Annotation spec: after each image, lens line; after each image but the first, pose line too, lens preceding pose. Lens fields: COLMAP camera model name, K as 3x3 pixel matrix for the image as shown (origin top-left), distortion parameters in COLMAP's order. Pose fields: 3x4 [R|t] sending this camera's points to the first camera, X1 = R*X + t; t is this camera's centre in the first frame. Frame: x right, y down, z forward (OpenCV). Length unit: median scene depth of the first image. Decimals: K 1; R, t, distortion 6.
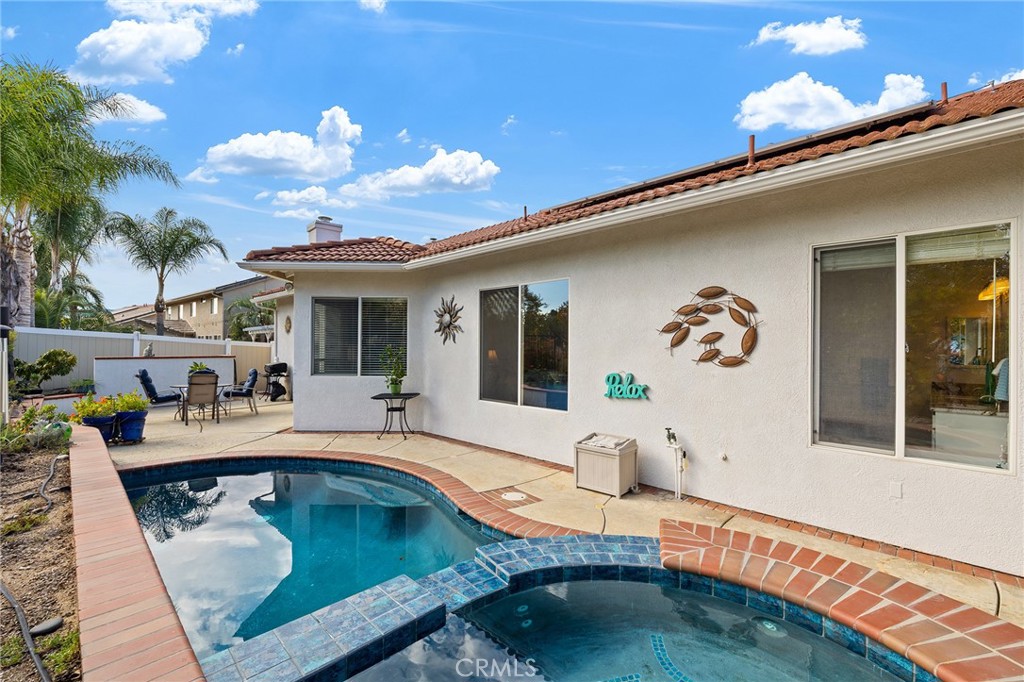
lens RADIAL K [[436.1, 0, 504.6], [0, 436.1, 346.5], [0, 0, 1]] dist [0.004159, 0.000477]
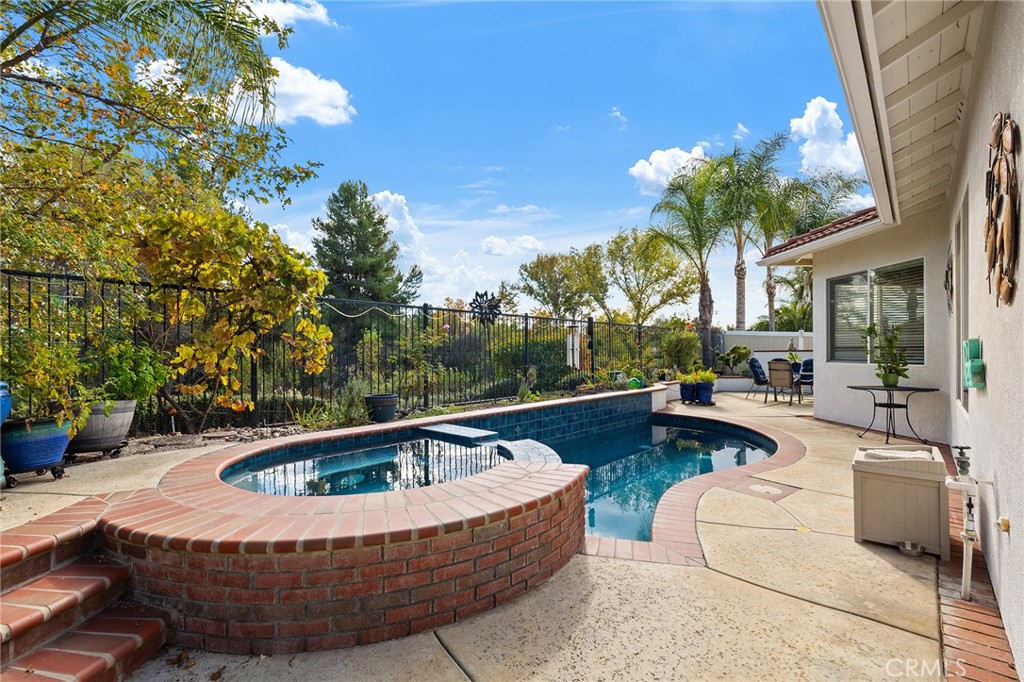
lens RADIAL K [[436.1, 0, 514.1], [0, 436.1, 356.3], [0, 0, 1]] dist [0.004159, 0.000477]
pose [[0.036887, 0.000688, -0.999319, 0.486351], [0.007017, 0.999975, 0.000947, 0.047892], [0.999295, -0.007047, 0.036882, 0.278994]]
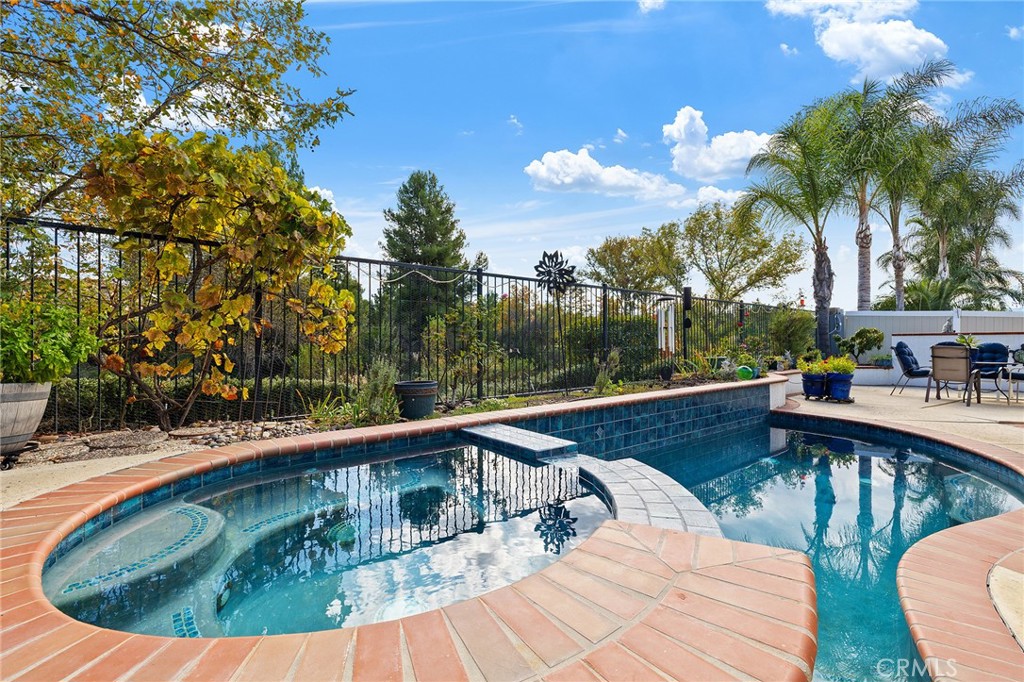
lens RADIAL K [[436.1, 0, 513.9], [0, 436.1, 346.1], [0, 0, 1]] dist [0.004159, 0.000477]
pose [[-0.113068, 0.003113, -0.993582, 0.294013], [0.002503, 0.999993, 0.002849, 0.064435], [0.993584, -0.002165, -0.113075, 0.267280]]
